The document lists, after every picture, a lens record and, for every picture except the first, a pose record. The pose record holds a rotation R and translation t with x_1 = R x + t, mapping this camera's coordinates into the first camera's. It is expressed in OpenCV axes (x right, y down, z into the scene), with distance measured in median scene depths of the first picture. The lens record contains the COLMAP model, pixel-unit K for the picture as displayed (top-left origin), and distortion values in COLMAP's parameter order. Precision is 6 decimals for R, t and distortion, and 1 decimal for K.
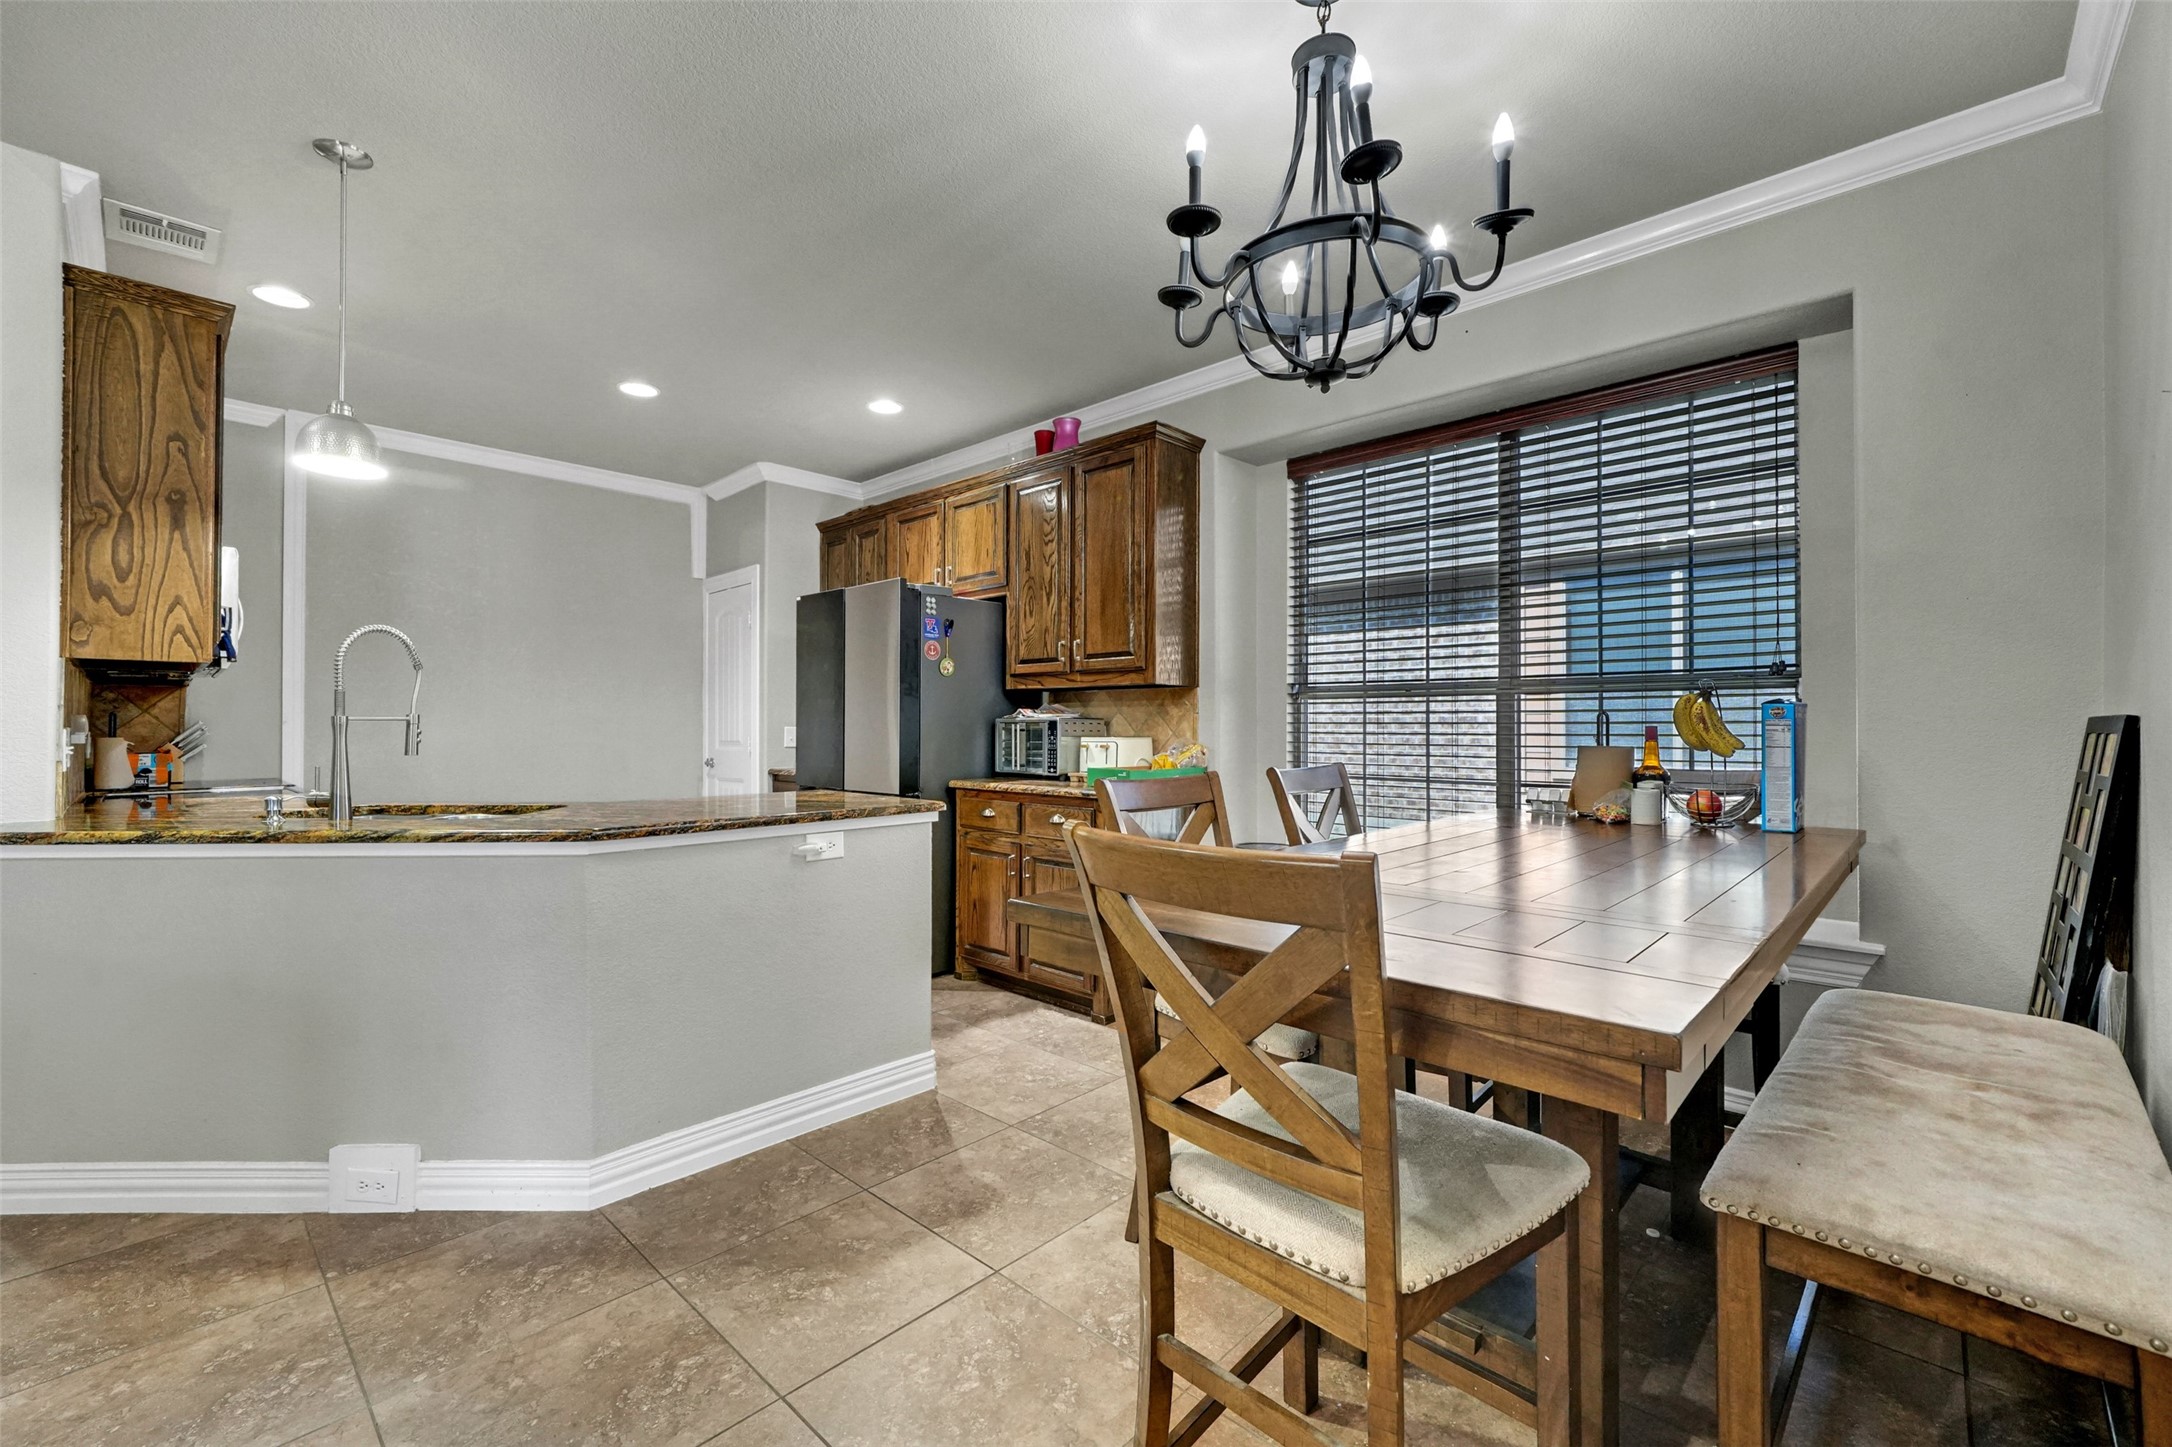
lens RADIAL K [[923.7, 0, 1078.6], [0, 923.7, 715.4], [0, 0, 1]] dist [0.006871, 0.000374]
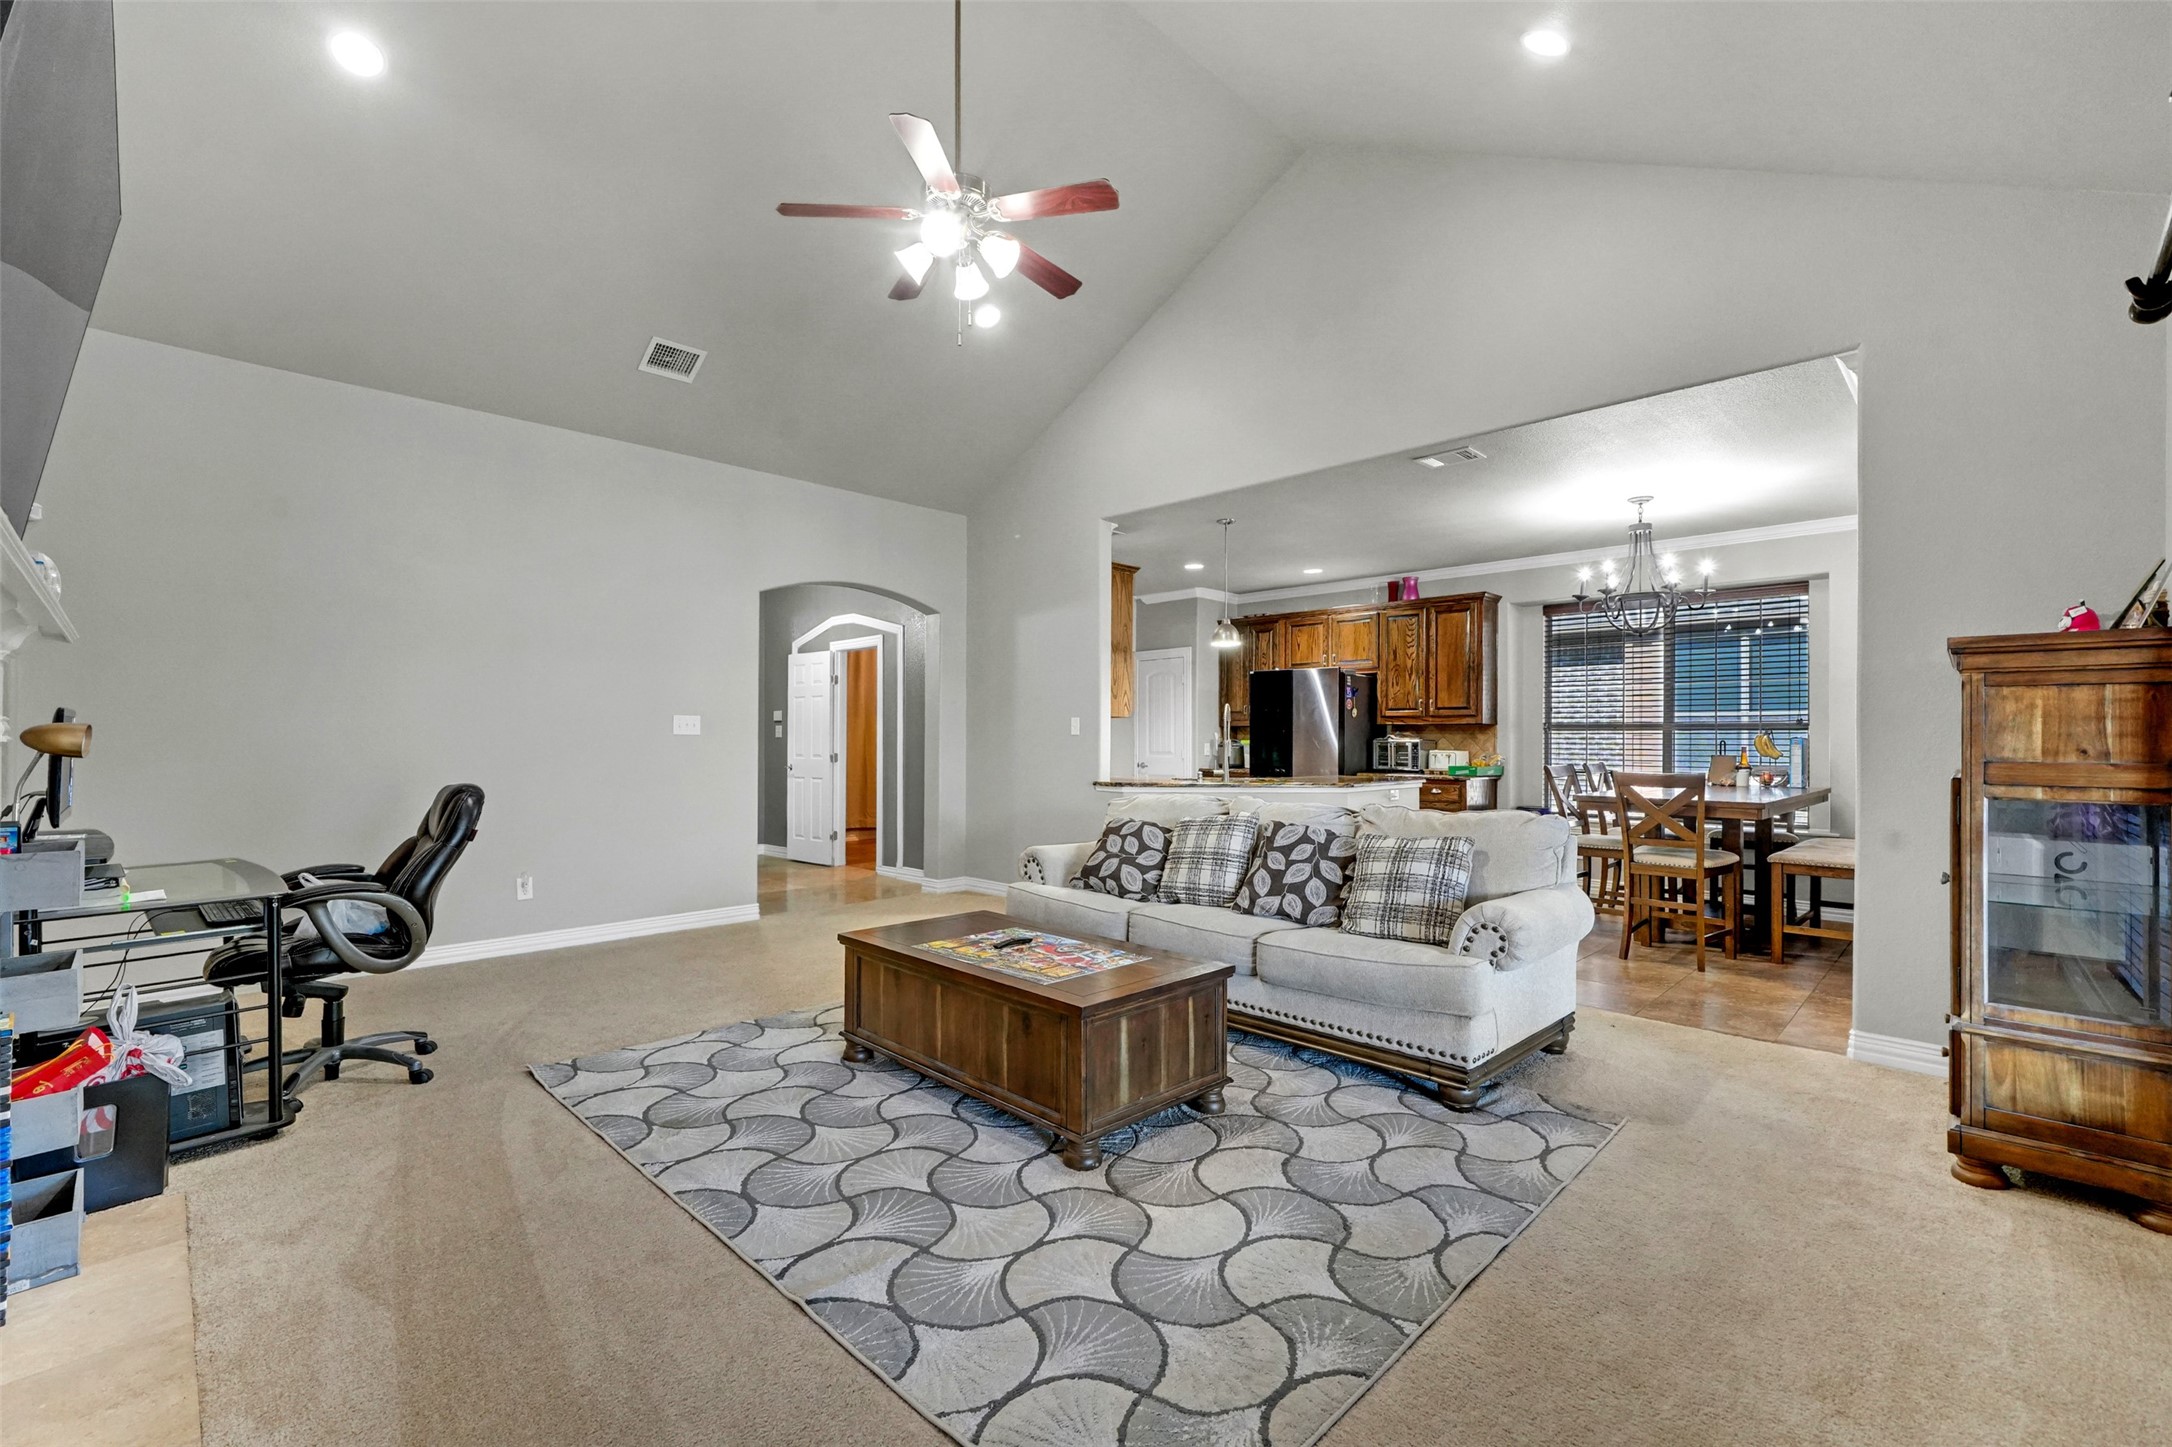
lens RADIAL K [[923.7, 0, 1092.9], [0, 923.7, 734.5], [0, 0, 1]] dist [0.006871, 0.000374]
pose [[0.999756, 0.004286, -0.021676, -0.667886], [-0.004117, 0.999961, 0.007827, -0.021369], [0.021709, -0.007736, 0.999734, -0.946509]]
